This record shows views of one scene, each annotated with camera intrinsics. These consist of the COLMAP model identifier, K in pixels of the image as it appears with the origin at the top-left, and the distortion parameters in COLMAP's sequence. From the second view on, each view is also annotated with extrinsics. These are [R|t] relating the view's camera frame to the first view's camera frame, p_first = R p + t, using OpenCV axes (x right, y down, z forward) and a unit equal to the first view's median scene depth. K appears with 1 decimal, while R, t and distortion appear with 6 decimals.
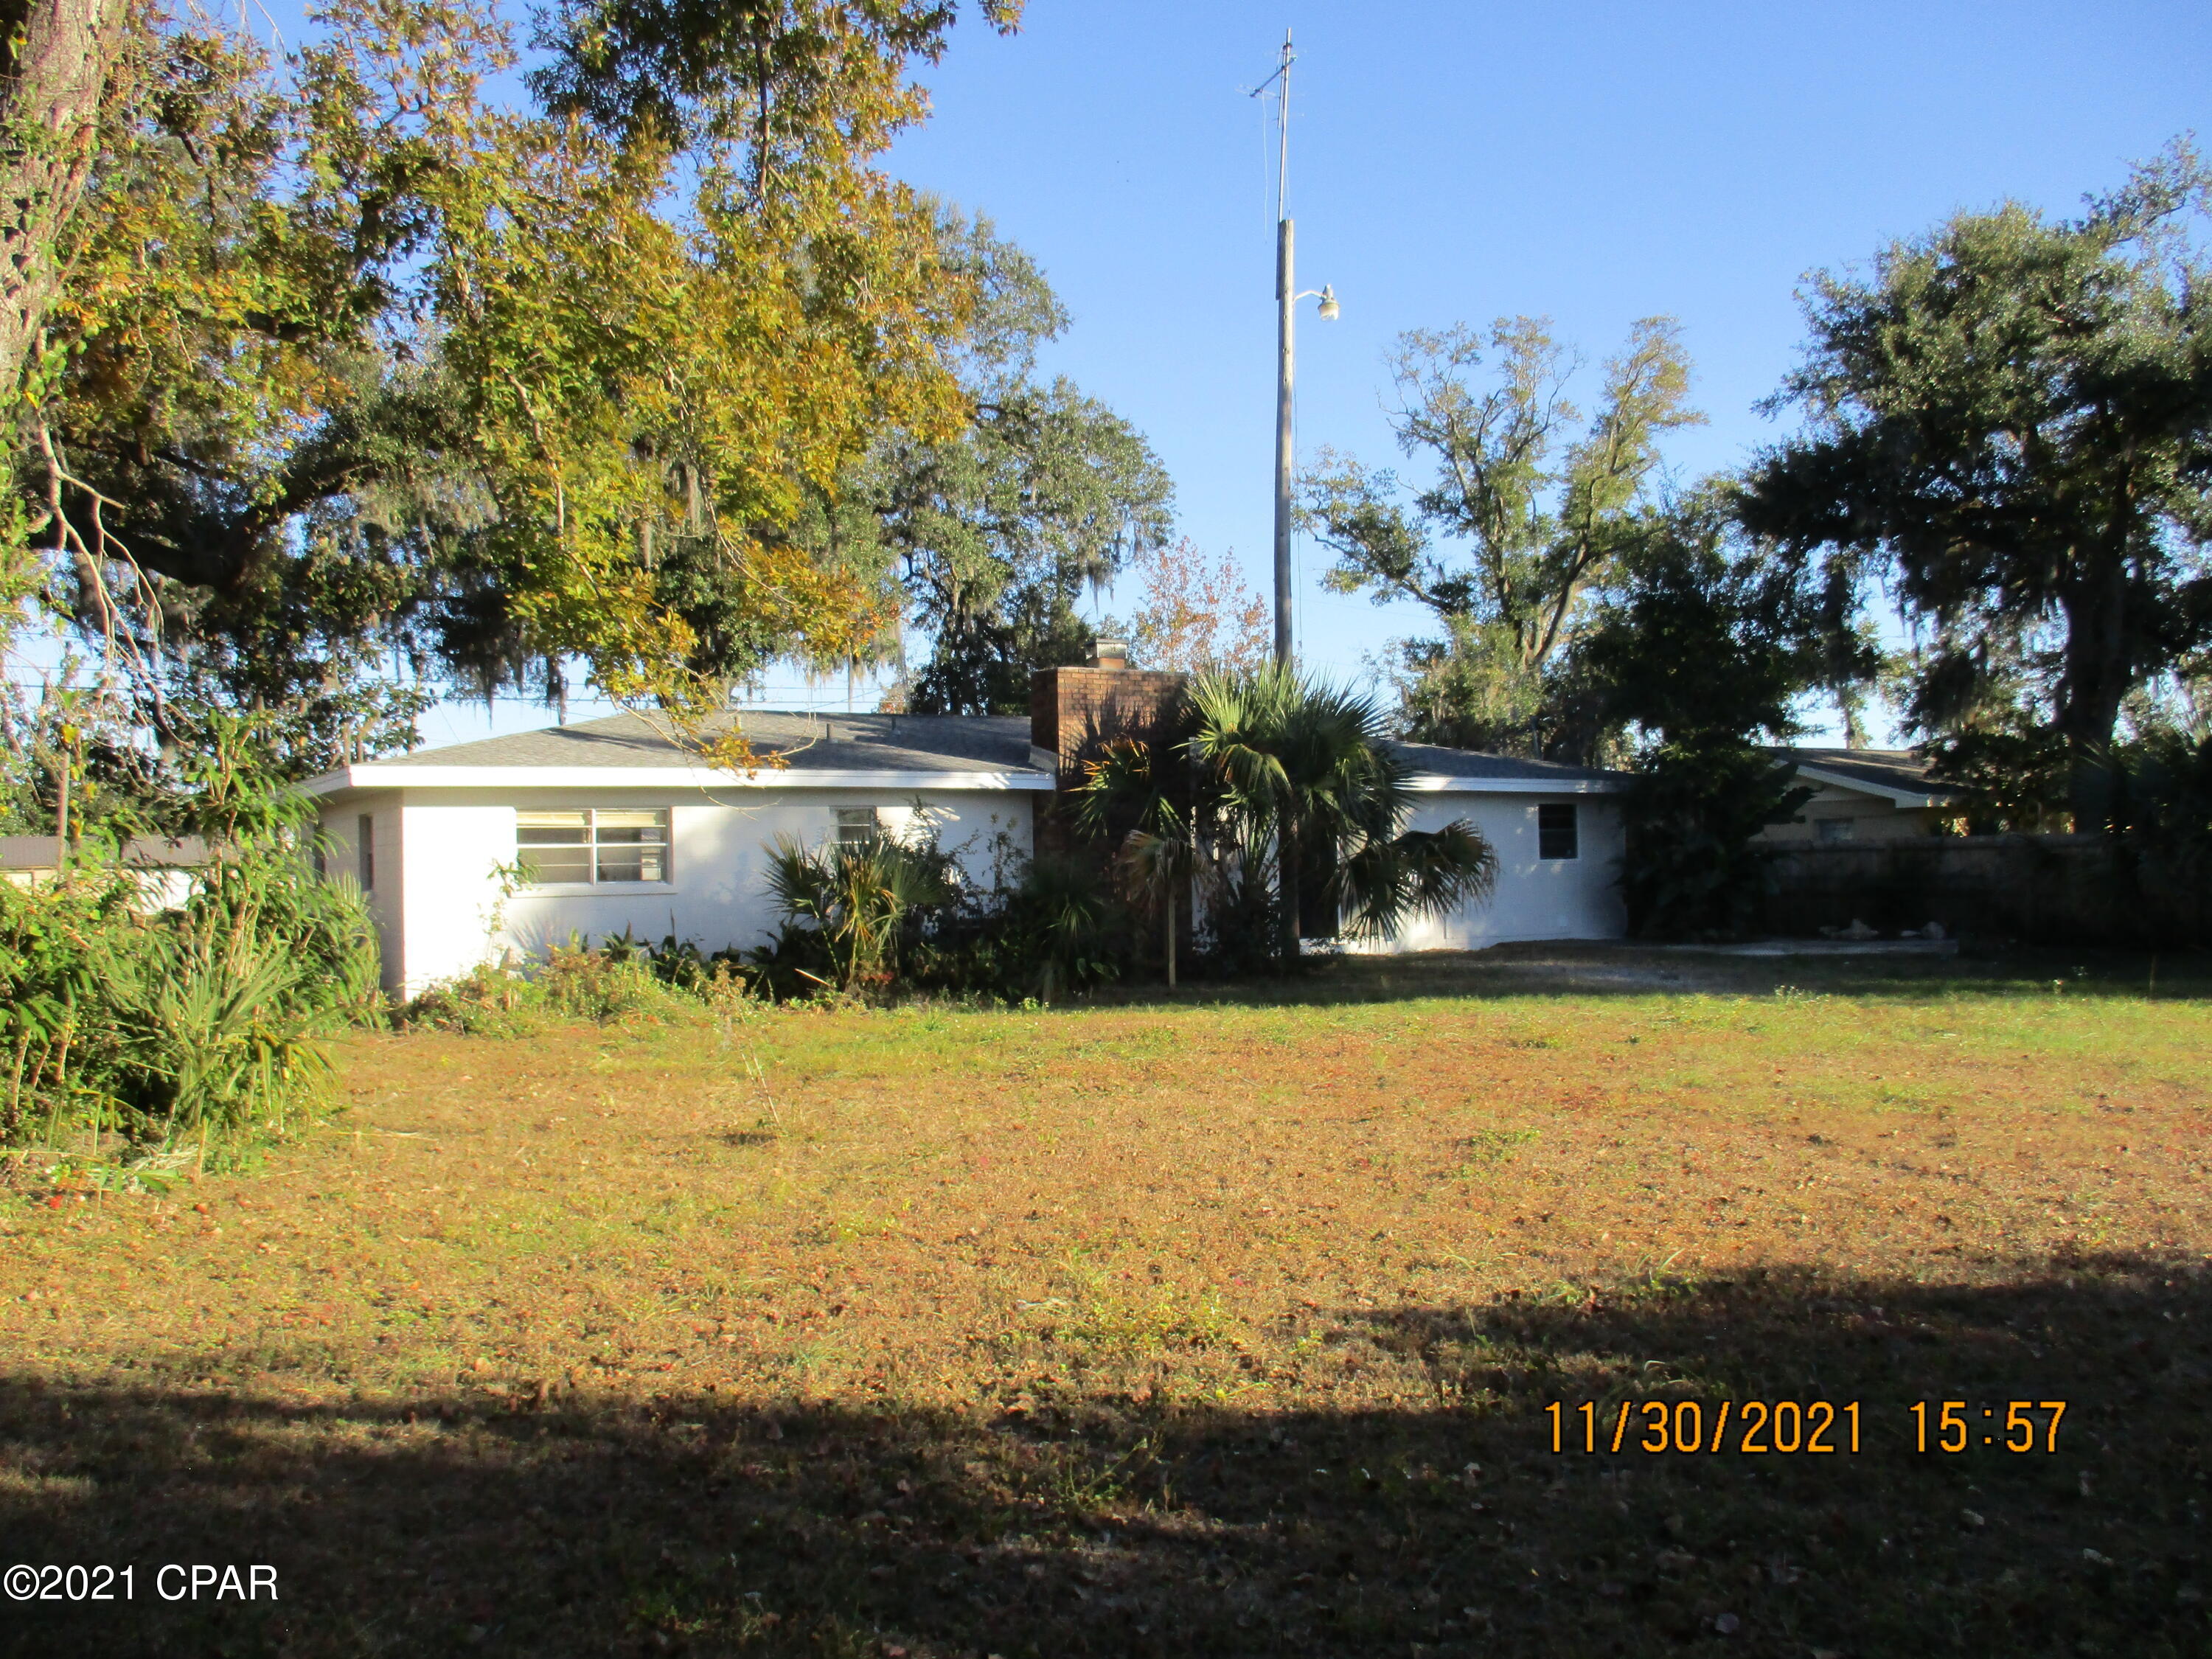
lens RADIAL K [[1833.8, 0, 1106.0], [0, 1833.8, 829.5], [0, 0, 1]] dist [-0.032964, 0.015111]
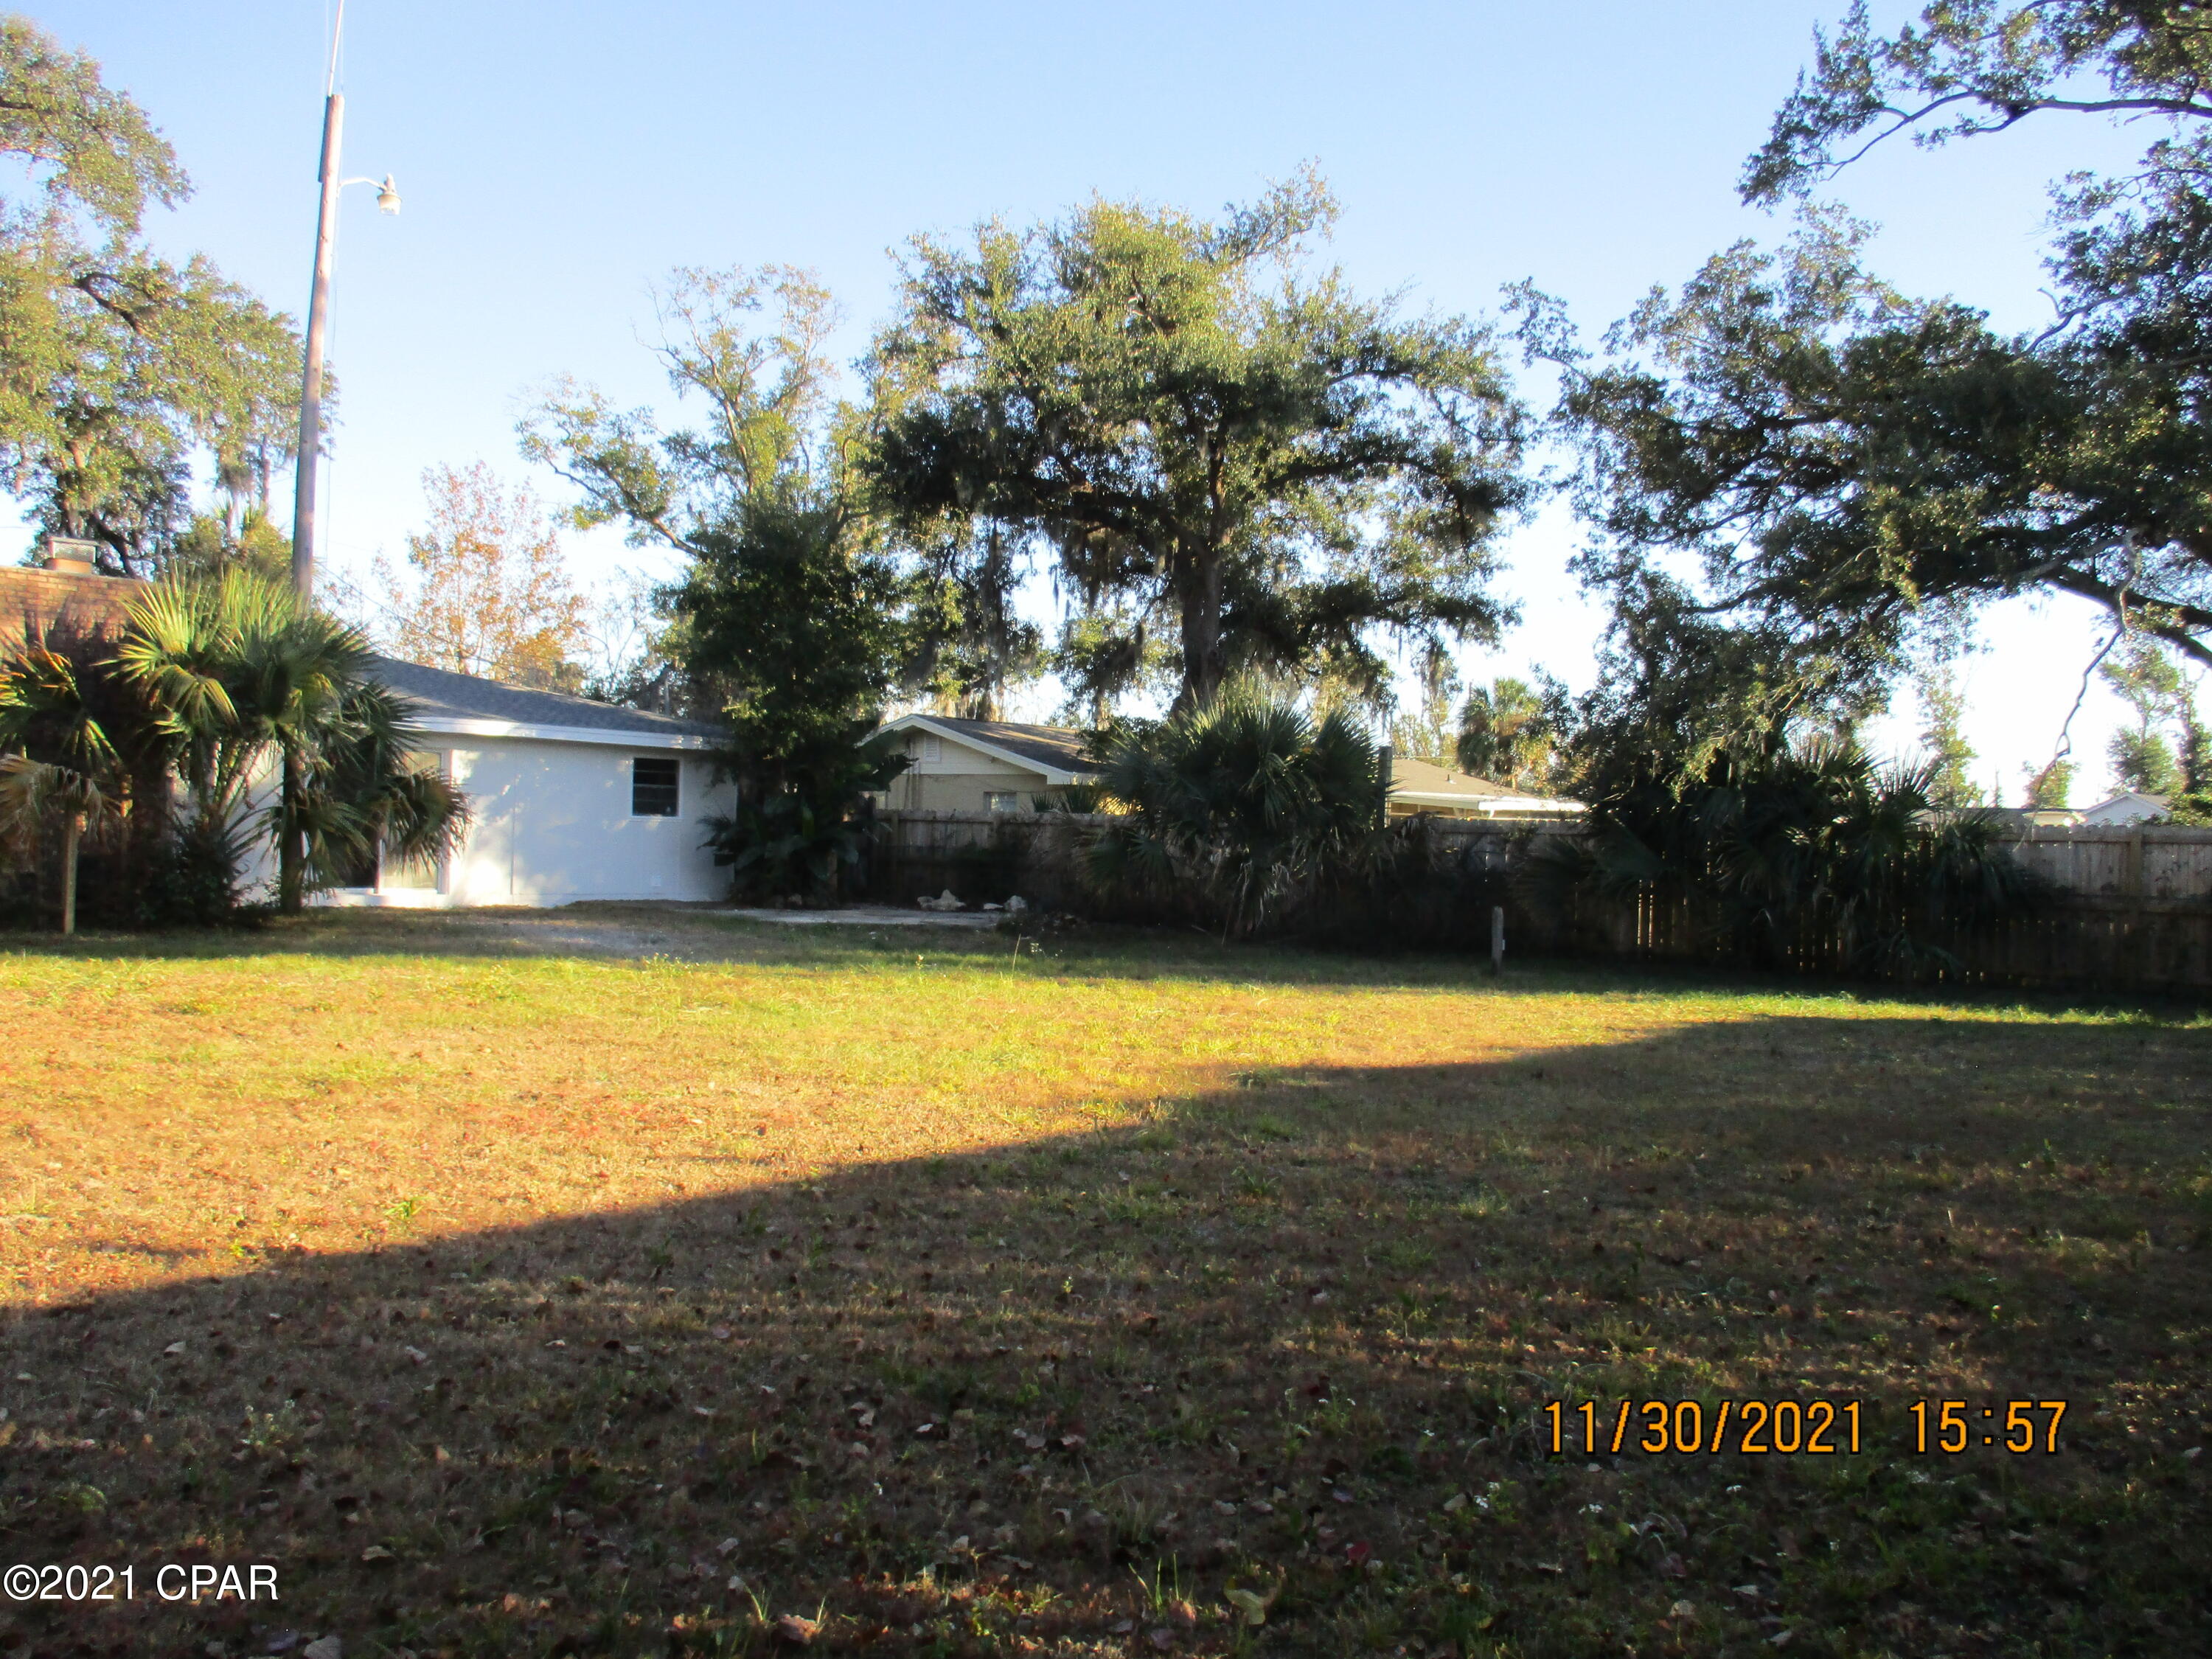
lens RADIAL K [[1833.8, 0, 1106.0], [0, 1833.8, 829.5], [0, 0, 1]] dist [-0.032964, 0.015111]
pose [[0.950762, 0.046895, 0.306354, 0.152050], [-0.053604, 0.998471, 0.013518, -0.002126], [-0.305252, -0.029275, 0.951822, 0.011912]]
